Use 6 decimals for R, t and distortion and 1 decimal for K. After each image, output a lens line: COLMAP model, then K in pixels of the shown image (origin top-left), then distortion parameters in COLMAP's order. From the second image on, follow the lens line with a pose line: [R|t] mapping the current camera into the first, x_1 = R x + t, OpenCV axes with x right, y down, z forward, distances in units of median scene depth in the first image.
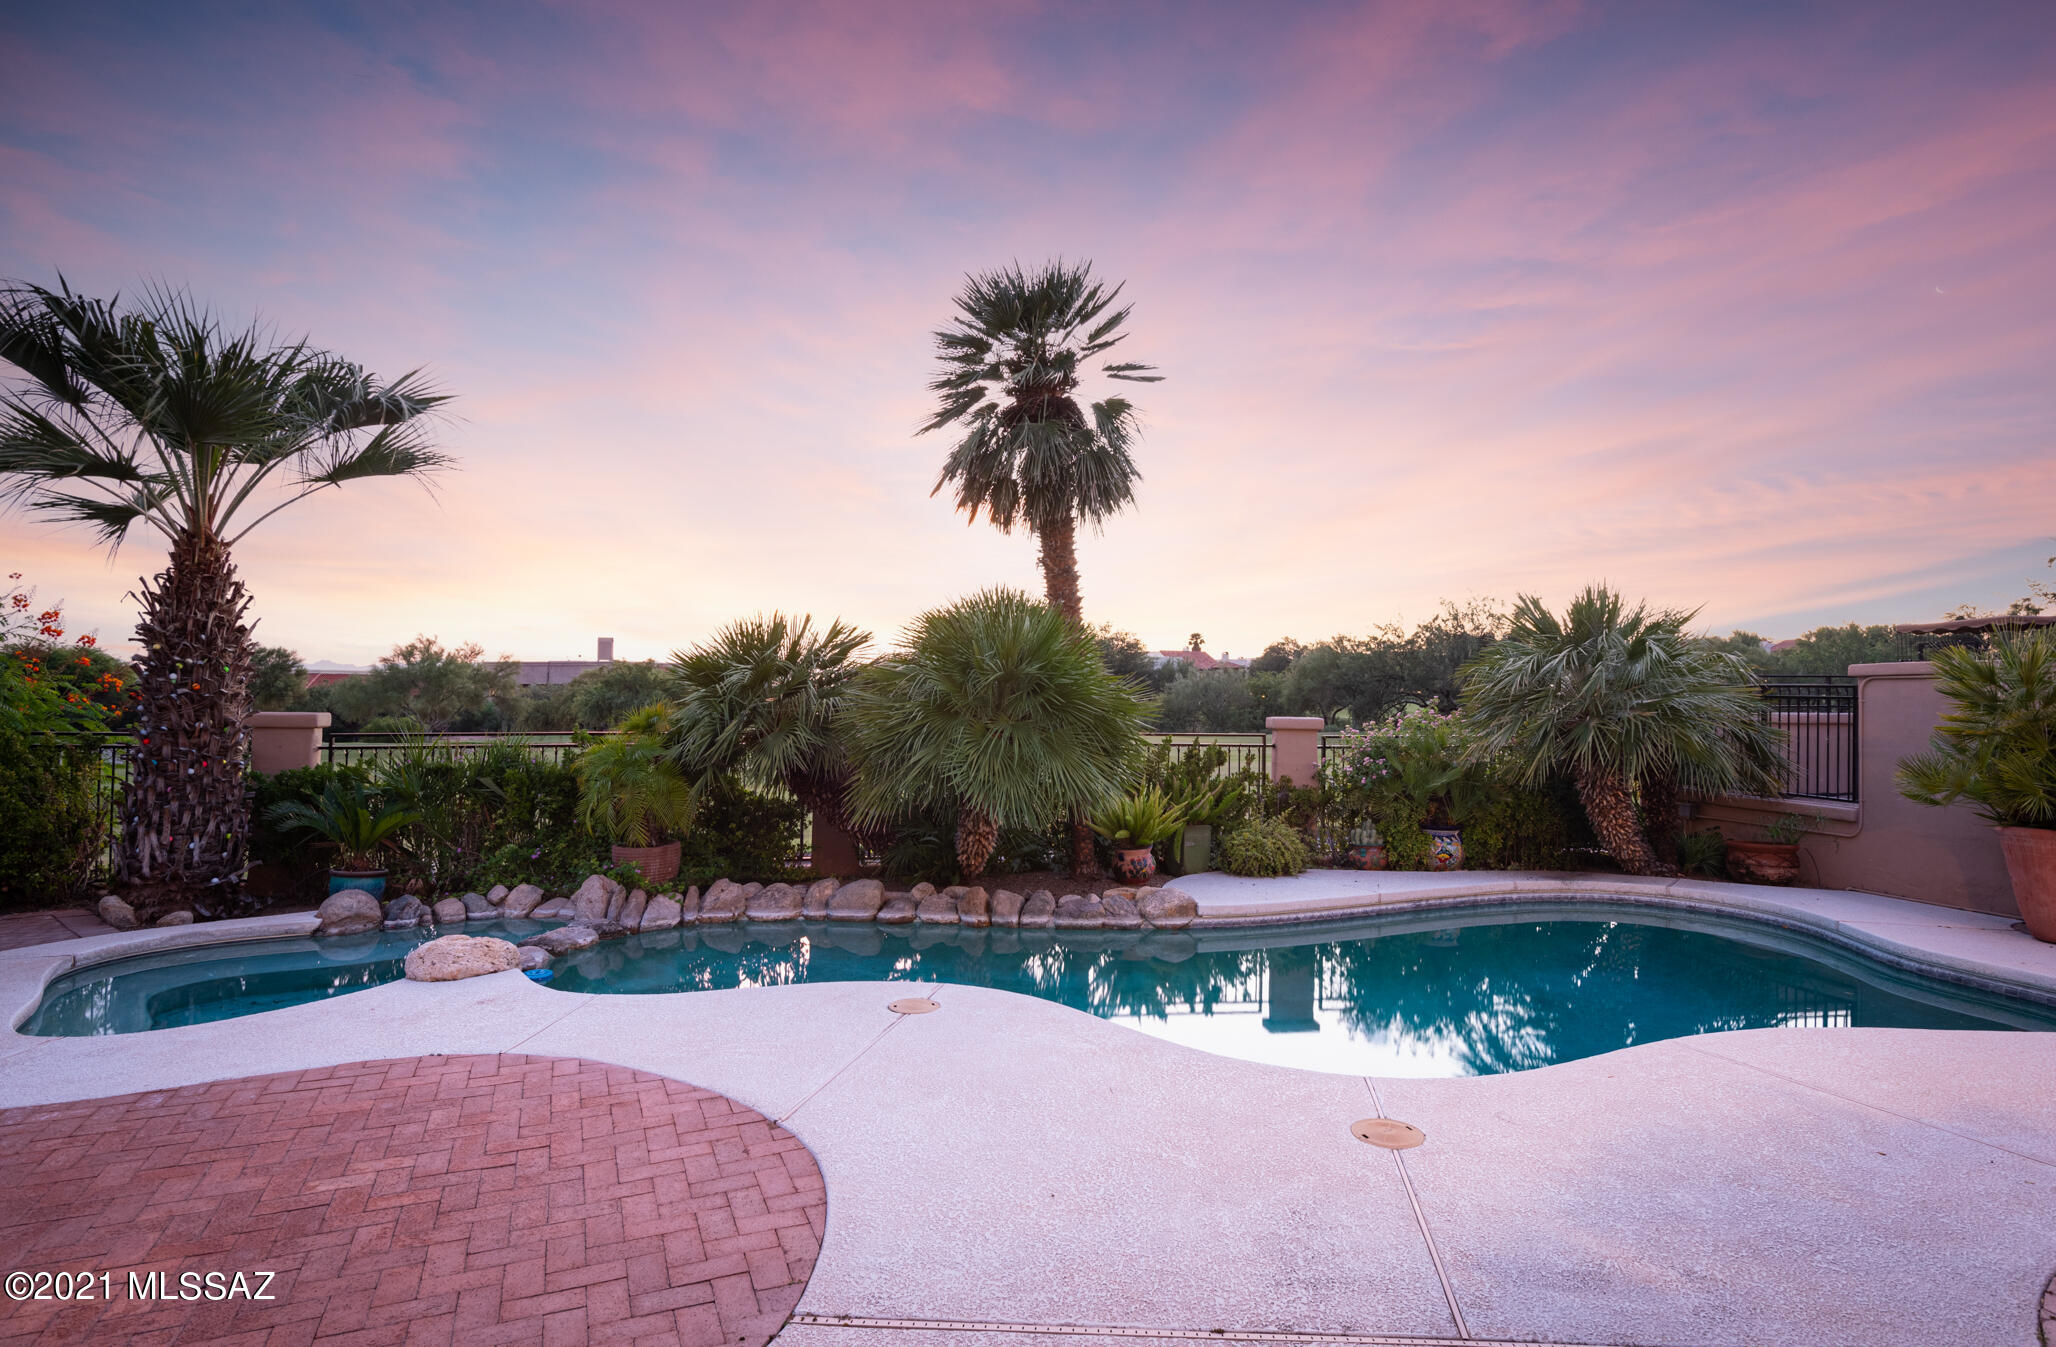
lens RADIAL K [[1104.1, 0, 1025.9], [0, 1104.1, 678.9], [0, 0, 1]] dist [0.006807, 0.000675]
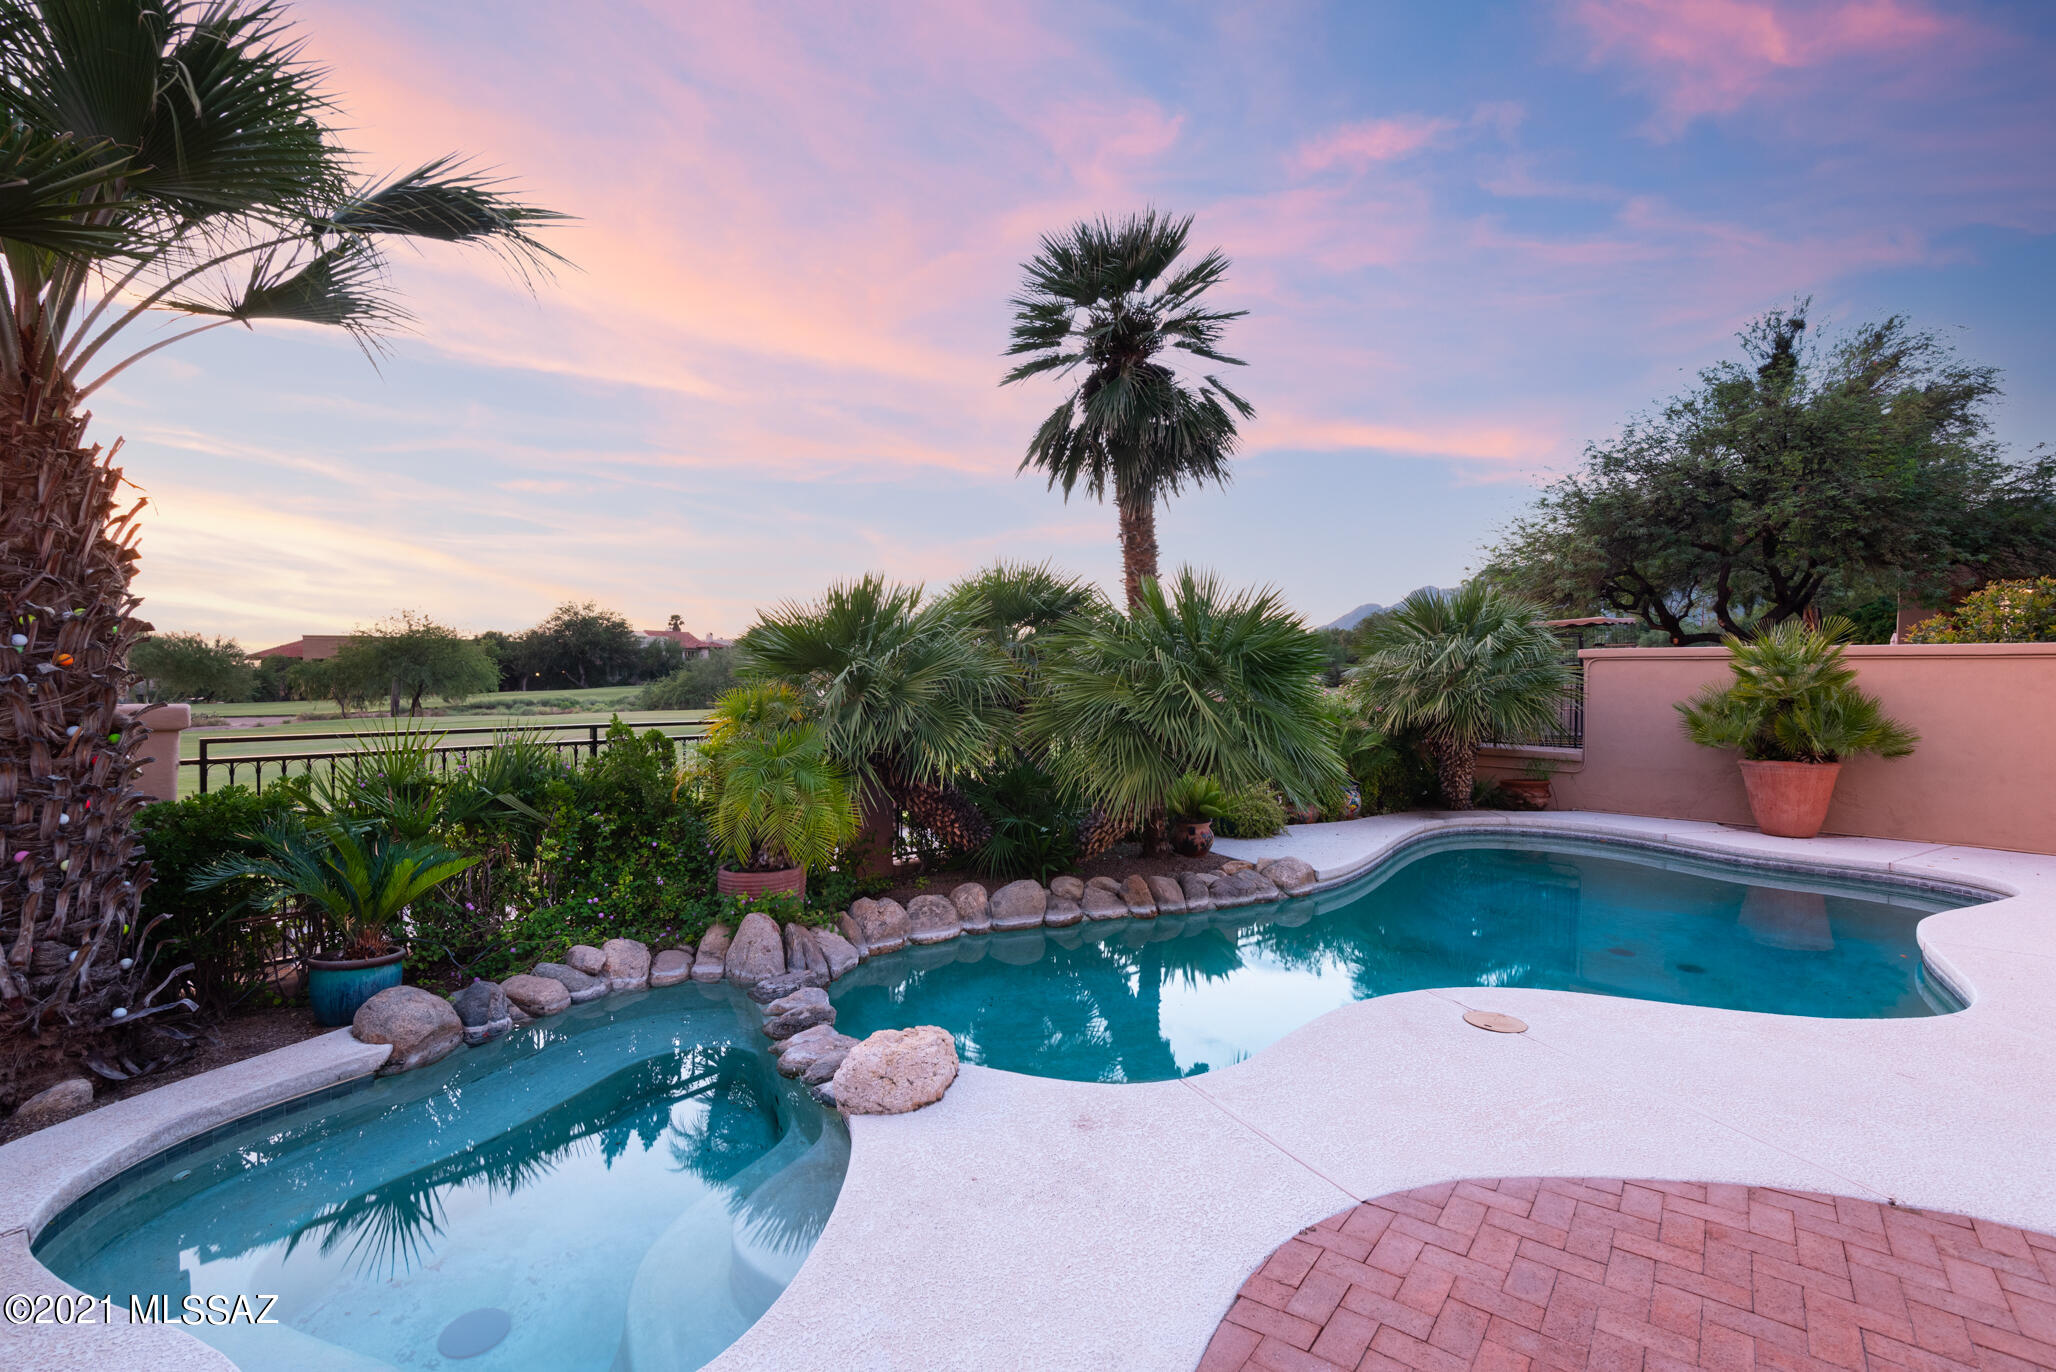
lens RADIAL K [[952.7, 0, 1026.3], [0, 952.7, 694.6], [0, 0, 1]] dist [0.003913, -0.000166]
pose [[0.870081, -0.013050, 0.492735, -0.518089], [-0.006136, 0.999285, 0.037302, 0.003547], [-0.492870, -0.035480, 0.869379, 0.336968]]
